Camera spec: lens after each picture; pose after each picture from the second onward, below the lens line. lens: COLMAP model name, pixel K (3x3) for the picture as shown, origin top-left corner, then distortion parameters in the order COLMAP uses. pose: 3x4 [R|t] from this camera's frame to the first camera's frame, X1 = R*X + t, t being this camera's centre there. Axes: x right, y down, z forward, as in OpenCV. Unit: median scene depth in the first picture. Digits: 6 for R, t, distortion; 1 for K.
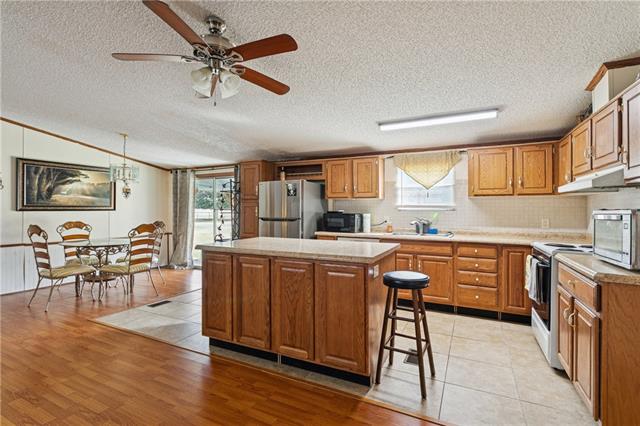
lens RADIAL K [[308.6, 0, 316.4], [0, 308.6, 210.3], [0, 0, 1]] dist [0.002143, 0.001297]
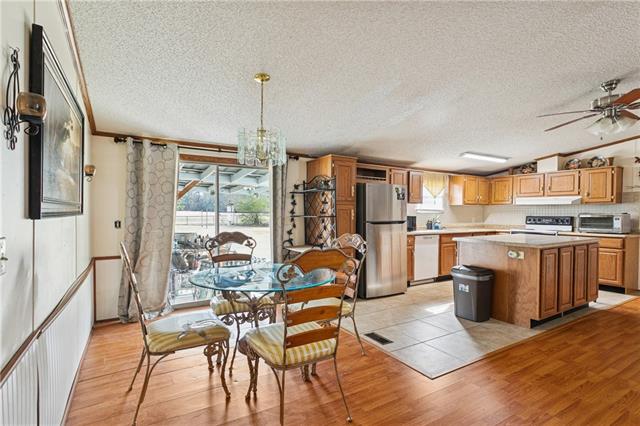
lens RADIAL K [[308.6, 0, 316.4], [0, 308.6, 214.7], [0, 0, 1]] dist [0.002143, 0.001297]
pose [[0.540371, -0.006192, 0.841404, -1.166491], [-0.000821, 0.999969, 0.007885, -0.003145], [-0.841427, -0.004951, 0.540349, 0.694645]]
